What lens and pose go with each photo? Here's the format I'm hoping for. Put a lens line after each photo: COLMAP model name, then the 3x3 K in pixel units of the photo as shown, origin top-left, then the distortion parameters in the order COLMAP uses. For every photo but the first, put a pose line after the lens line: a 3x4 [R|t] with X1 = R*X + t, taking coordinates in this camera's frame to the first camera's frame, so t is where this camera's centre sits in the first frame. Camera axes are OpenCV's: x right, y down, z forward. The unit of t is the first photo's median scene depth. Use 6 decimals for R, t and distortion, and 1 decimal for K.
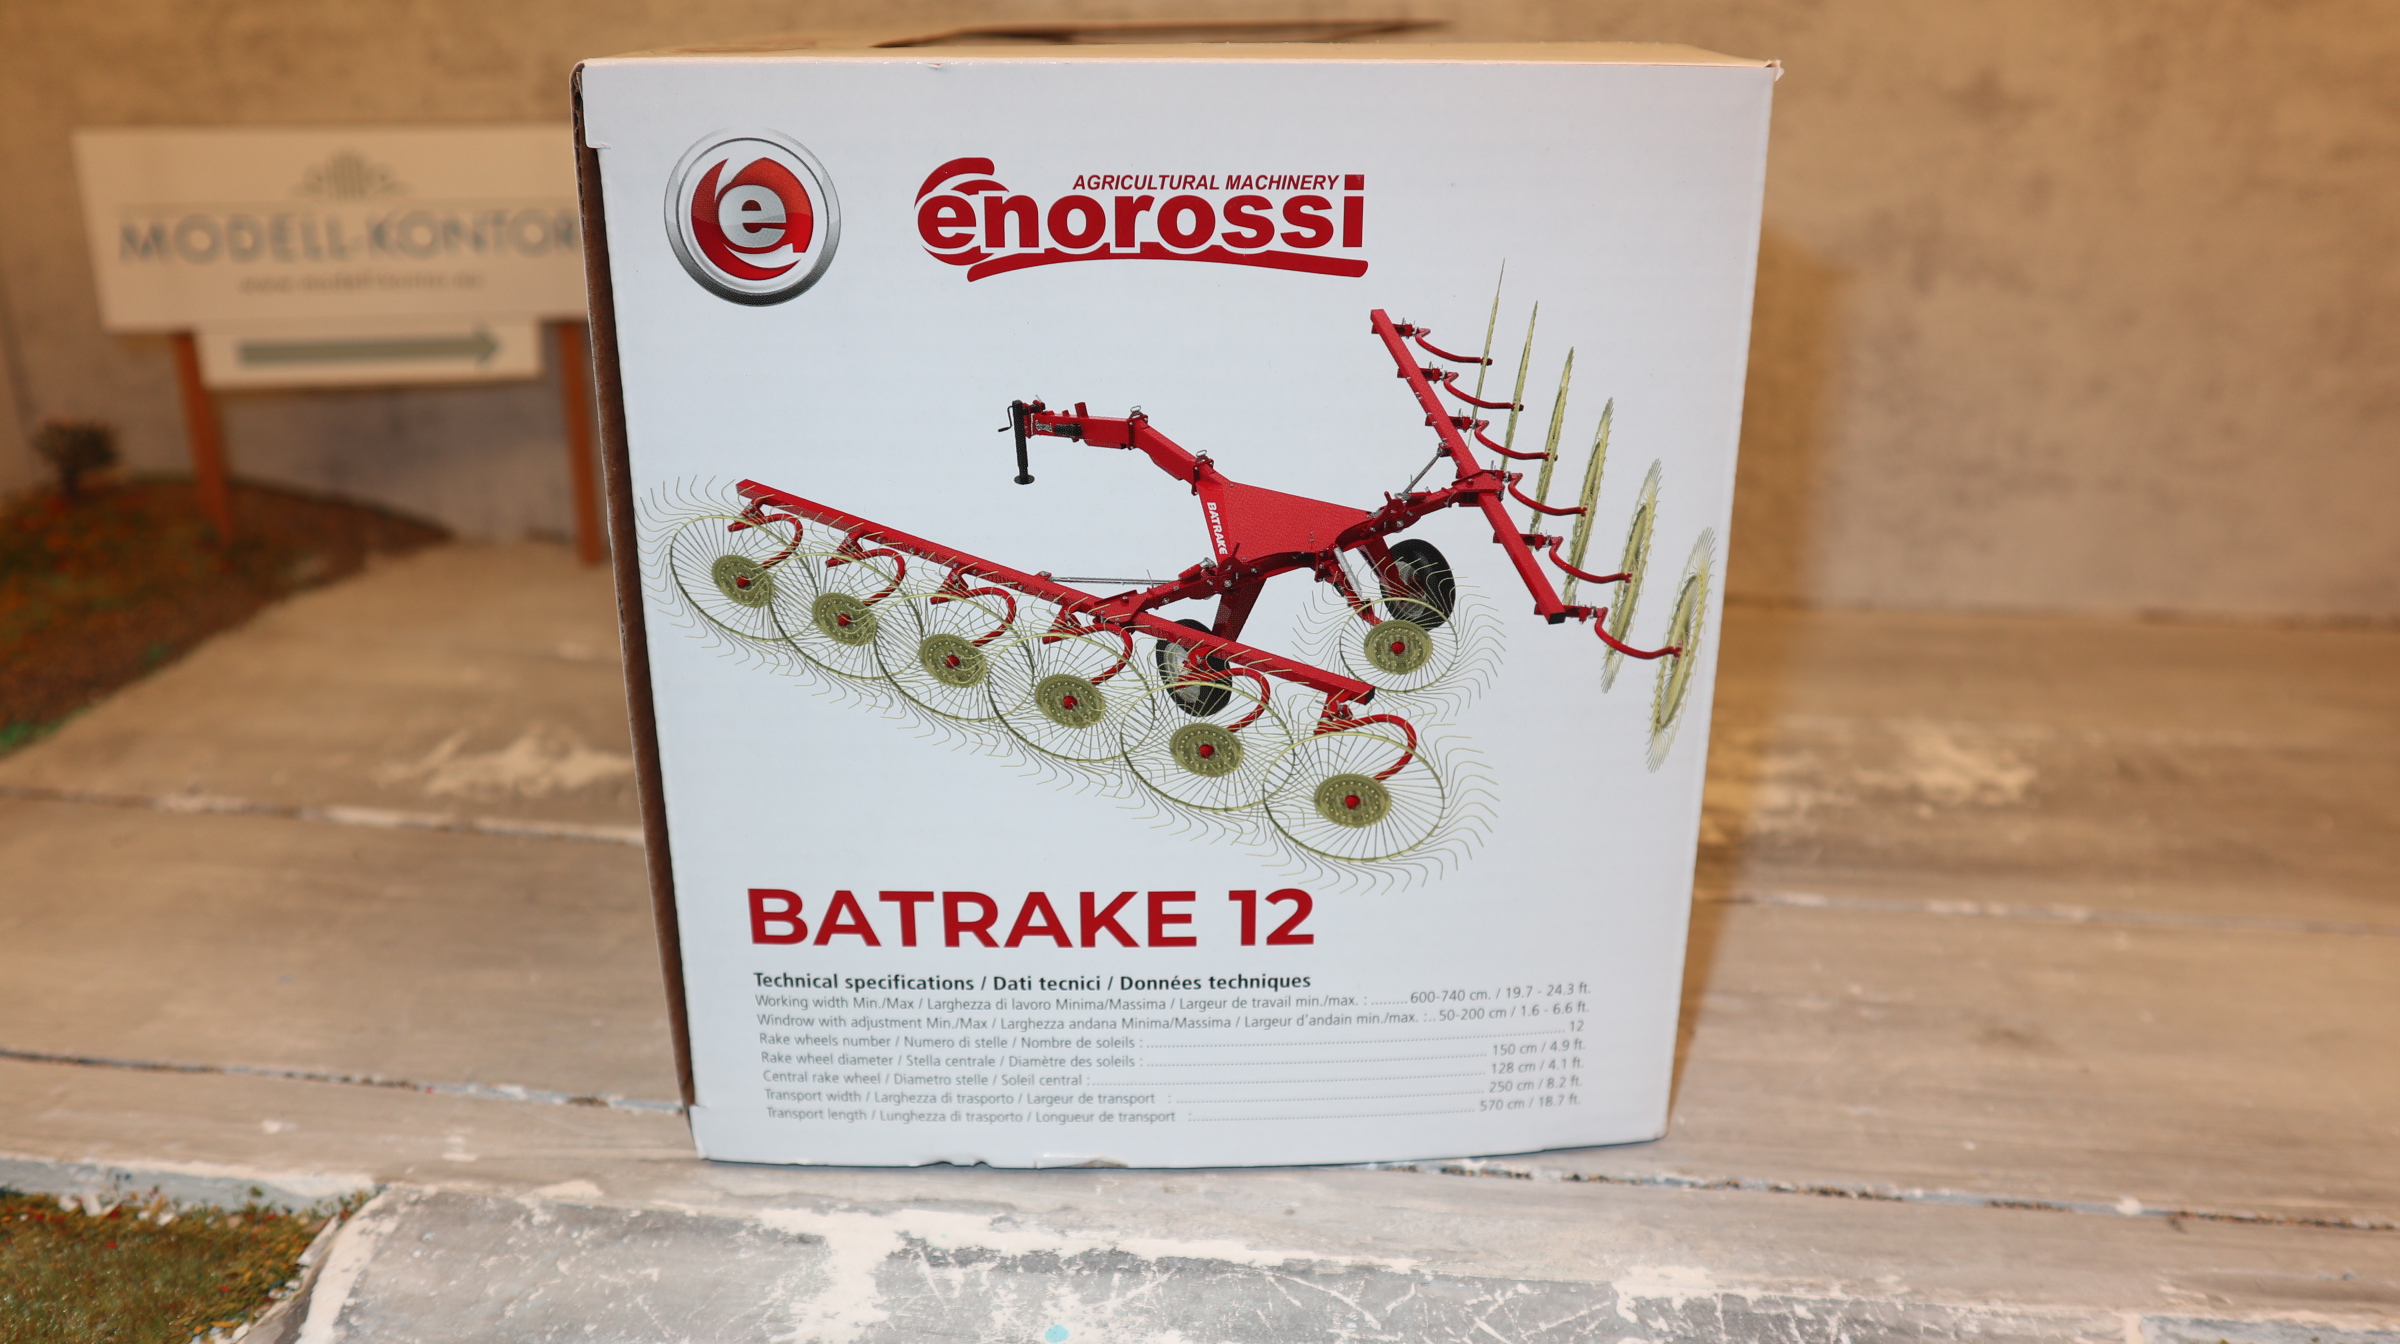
lens RADIAL K [[1907.2, 0, 1188.1], [0, 1907.2, 684.0], [0, 0, 1]] dist [-0.069313, 0.073791]
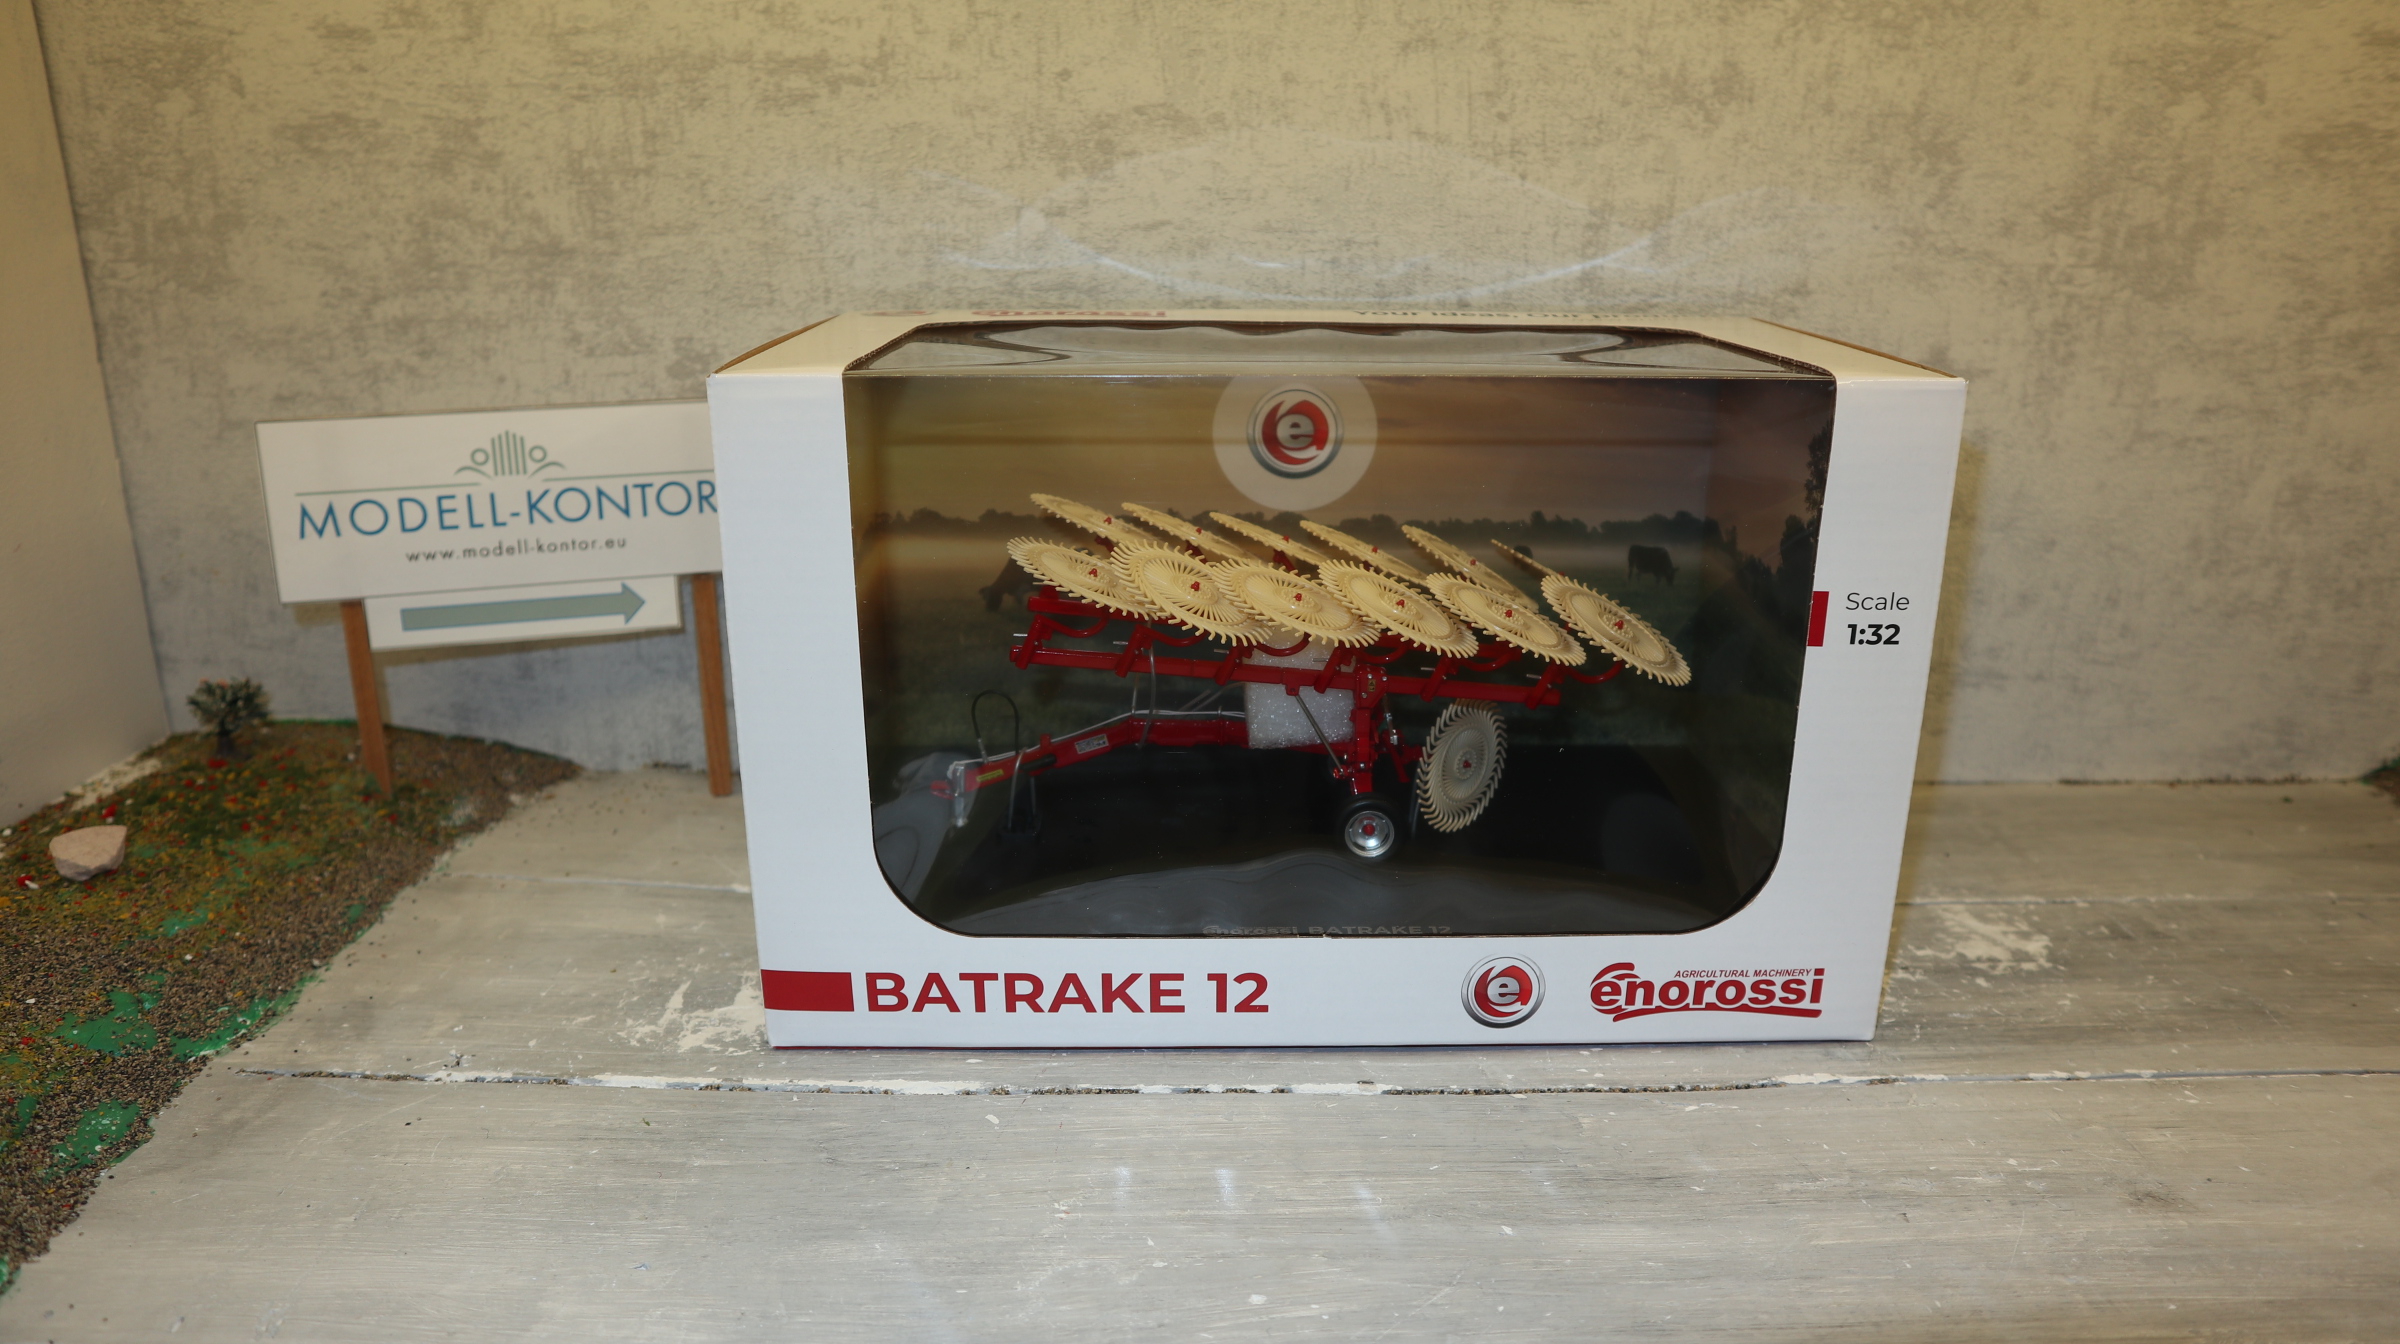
lens RADIAL K [[1684.8, 0, 1204.0], [0, 1684.8, 696.9], [0, 0, 1]] dist [-0.097255, 0.067109]
pose [[0.991208, -0.039013, 0.126434, -0.212760], [0.045032, 0.997967, -0.045102, -0.084272], [-0.124417, 0.050399, 0.990949, 0.016610]]
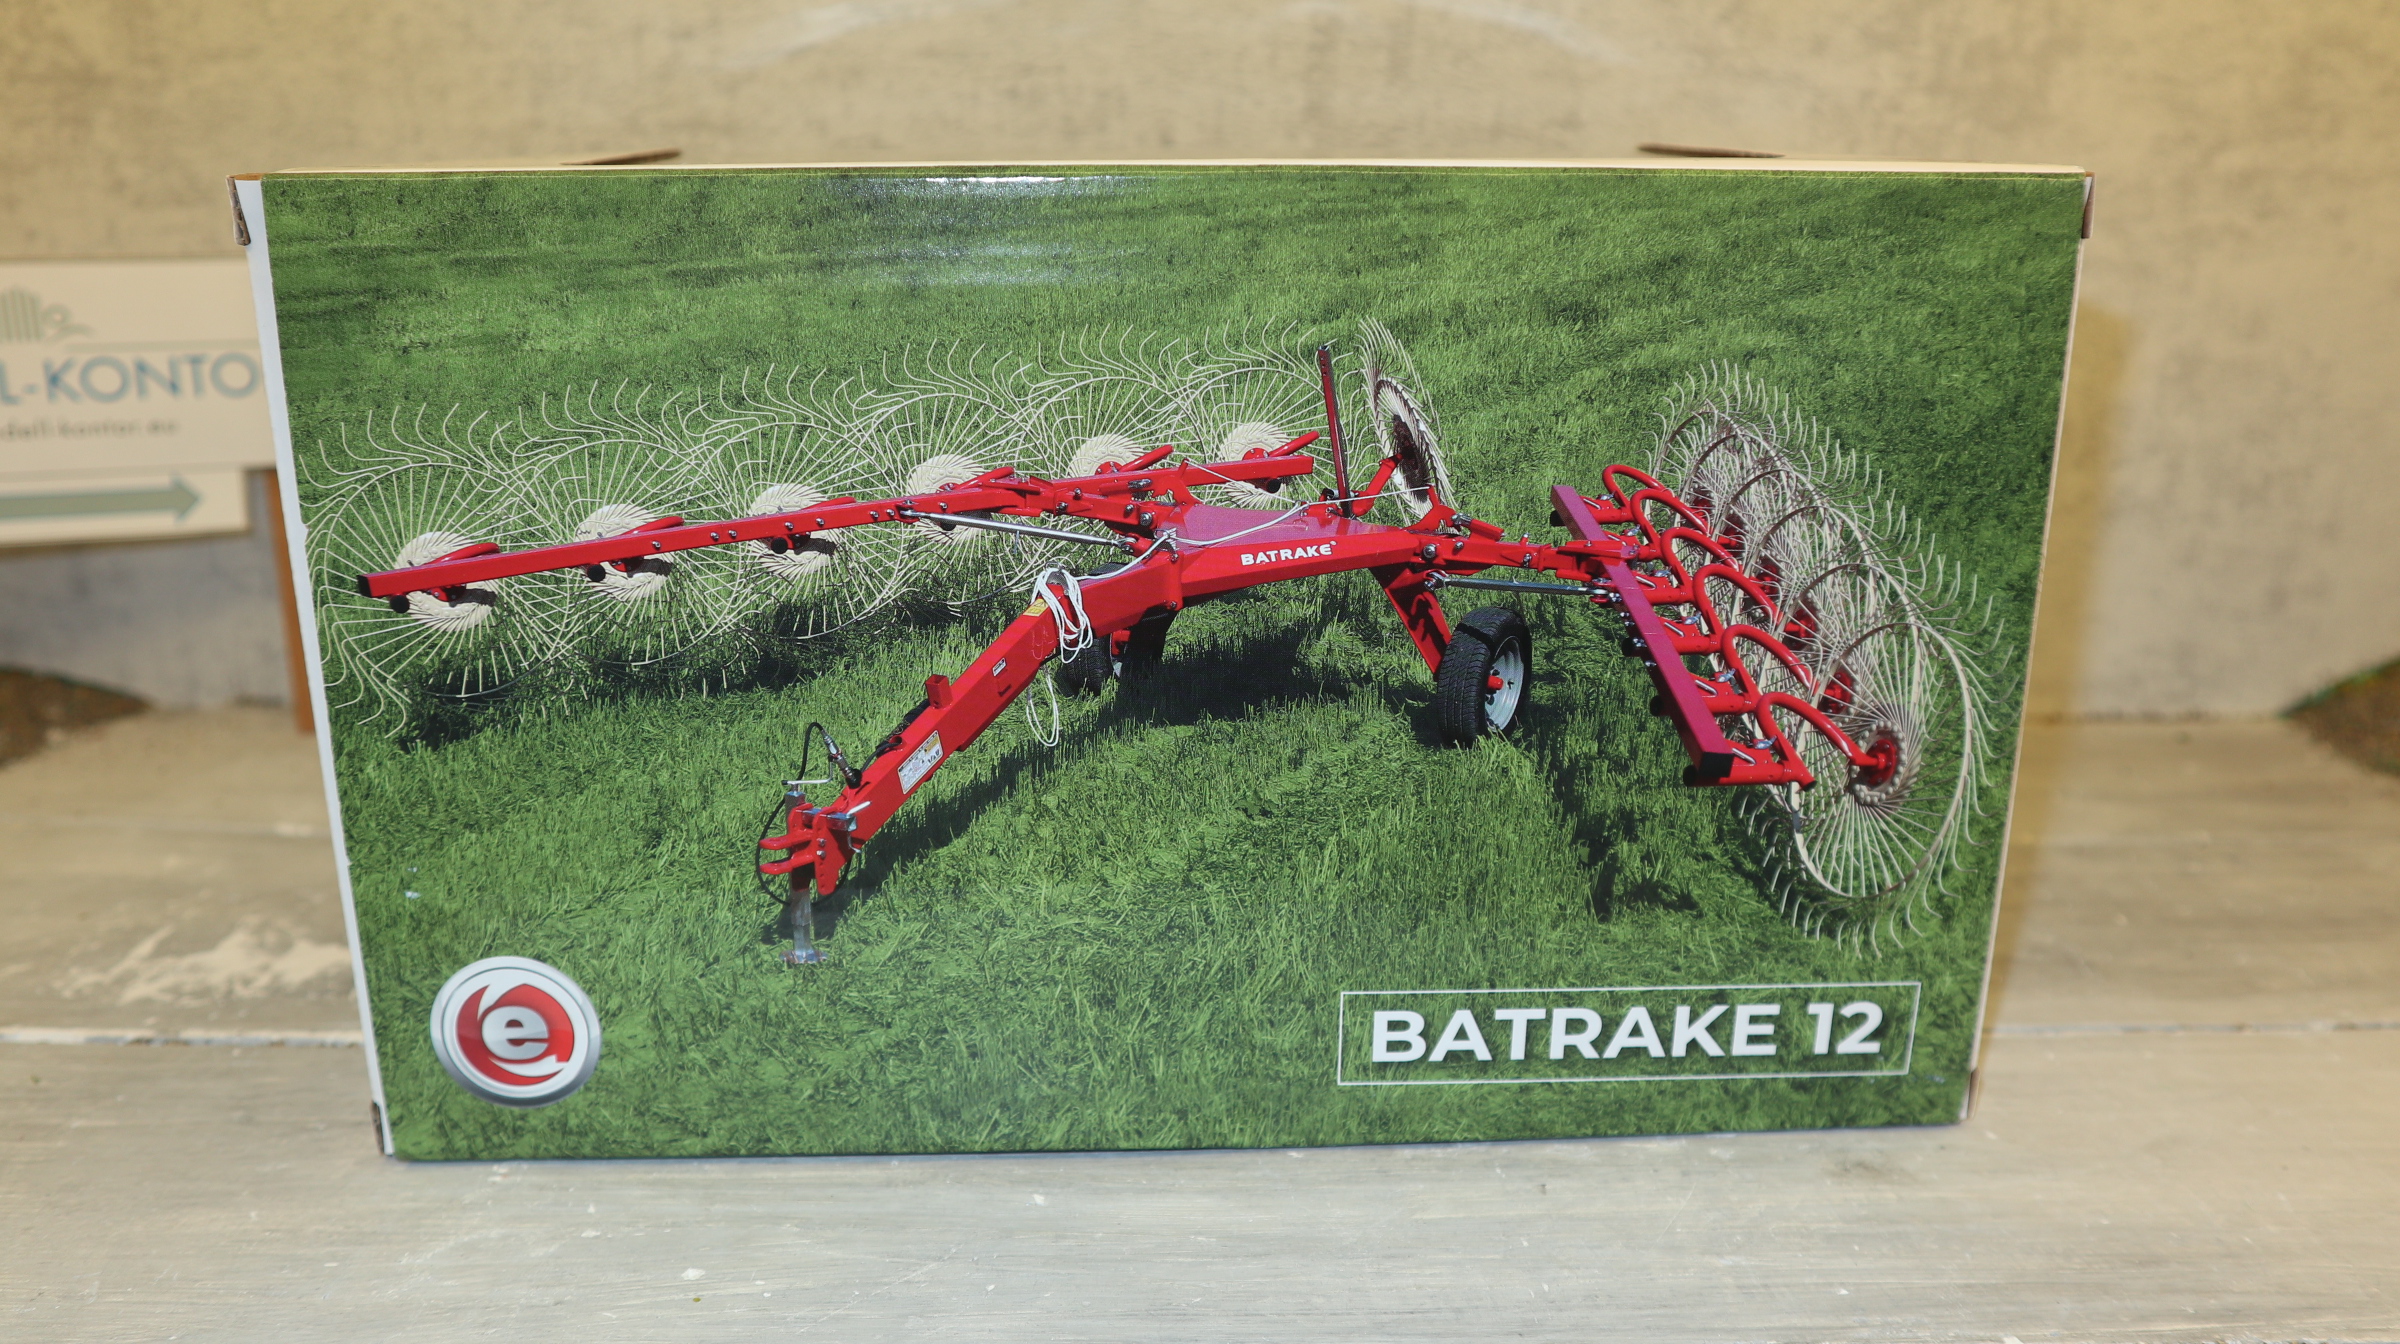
lens RADIAL K [[1907.2, 0, 1190.8], [0, 1907.2, 690.0], [0, 0, 1]] dist [-0.069313, 0.073791]
pose [[0.990181, -0.038348, 0.134430, -0.019293], [0.046794, 0.997086, -0.060242, -0.011248], [-0.131729, 0.065941, 0.989090, 0.053538]]
